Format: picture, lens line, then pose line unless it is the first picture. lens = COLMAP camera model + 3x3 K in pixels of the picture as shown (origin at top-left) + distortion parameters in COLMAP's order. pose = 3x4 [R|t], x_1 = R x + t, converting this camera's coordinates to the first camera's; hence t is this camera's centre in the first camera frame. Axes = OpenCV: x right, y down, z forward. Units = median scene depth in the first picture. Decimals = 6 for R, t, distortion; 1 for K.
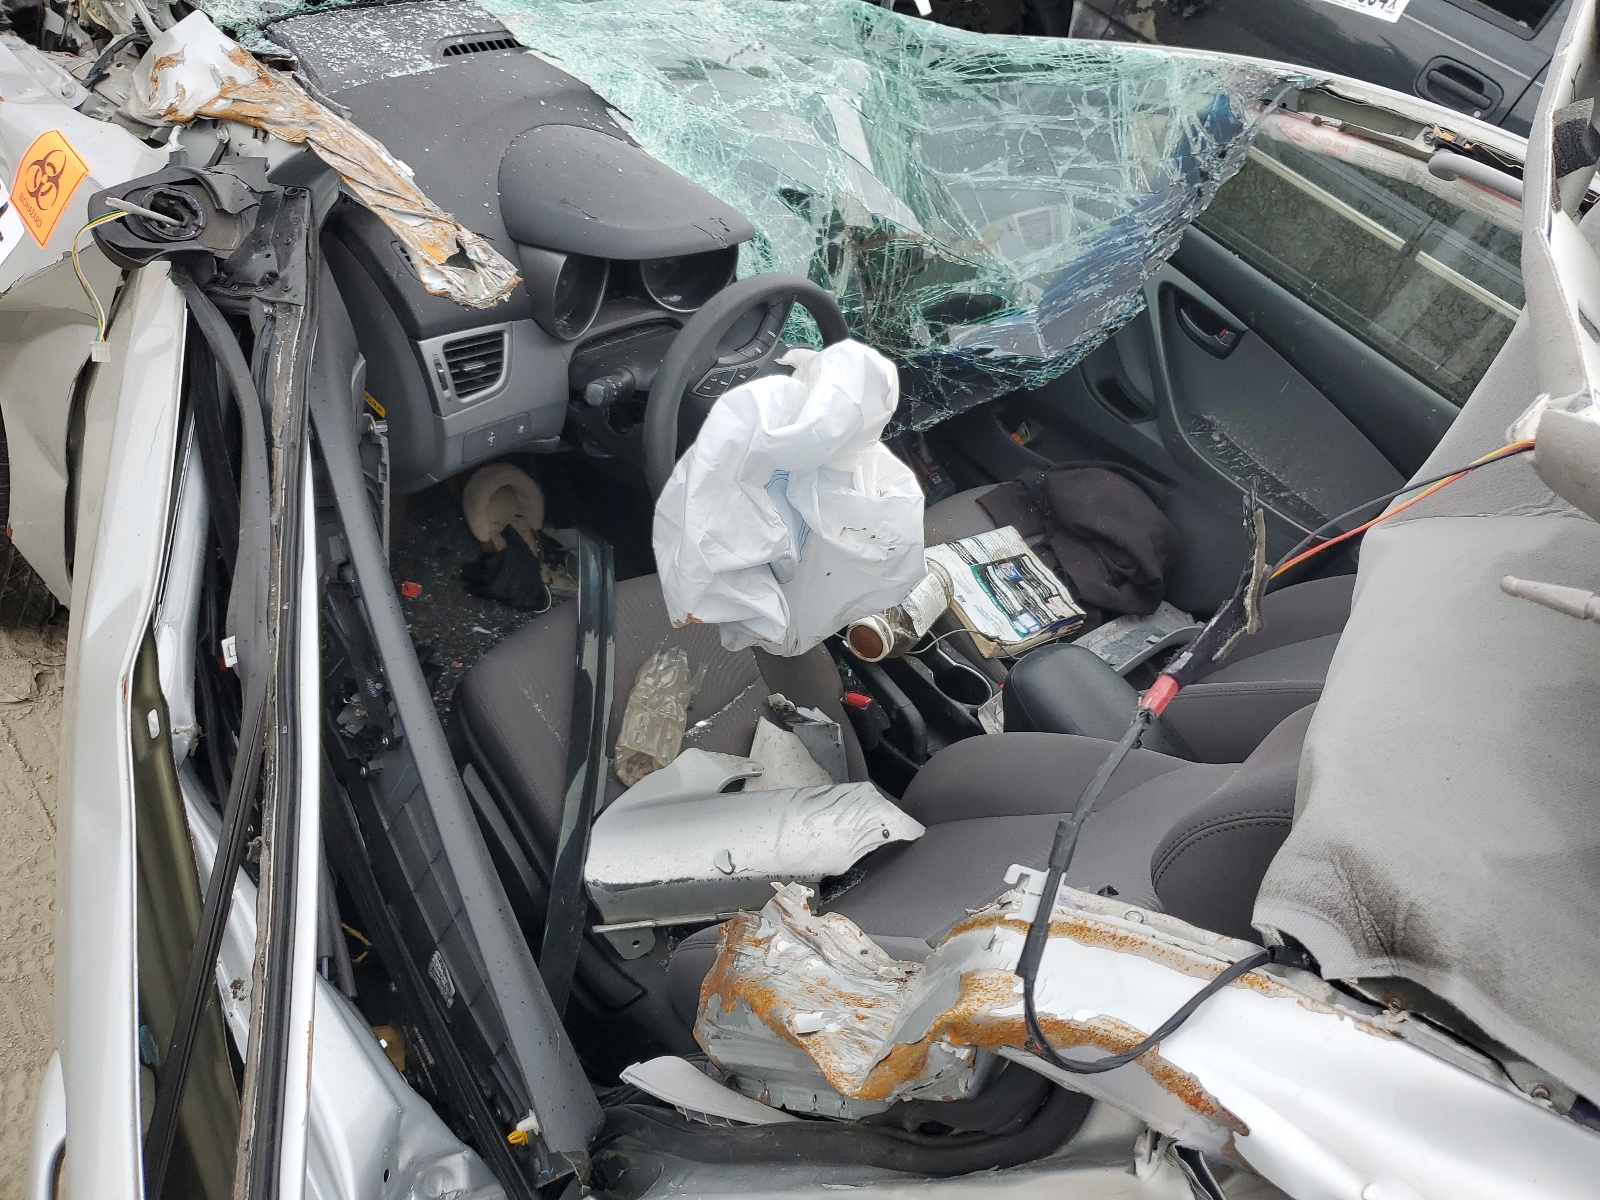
lens RADIAL K [[1176.1, 0, 800.0], [0, 1176.1, 600.0], [0, 0, 1]] dist [-0.035336, 0.063163]
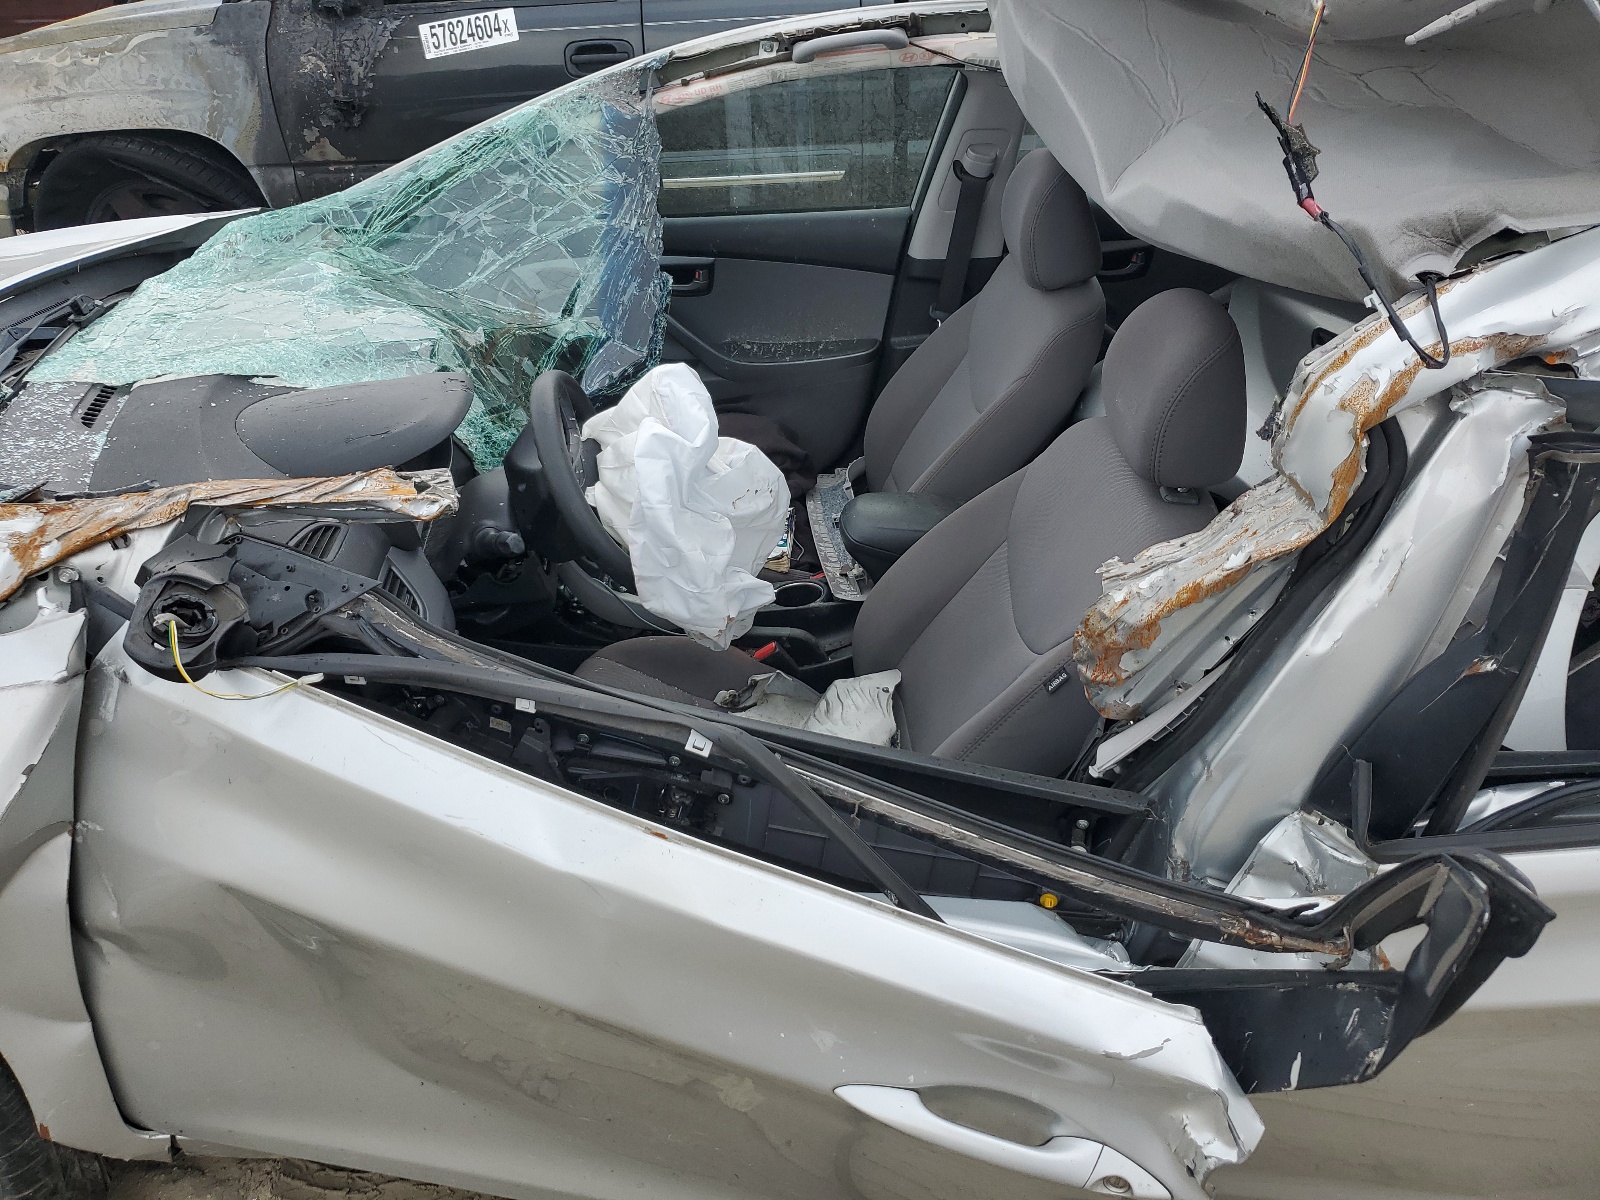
lens RADIAL K [[1125.7, 0, 800.0], [0, 1125.7, 600.0], [0, 0, 1]] dist [0.009317, 0.002211]
pose [[0.640146, -0.654795, 0.401817, -0.340710], [0.674735, 0.729282, 0.113487, -0.055056], [-0.367349, 0.198472, 0.908661, -0.046039]]
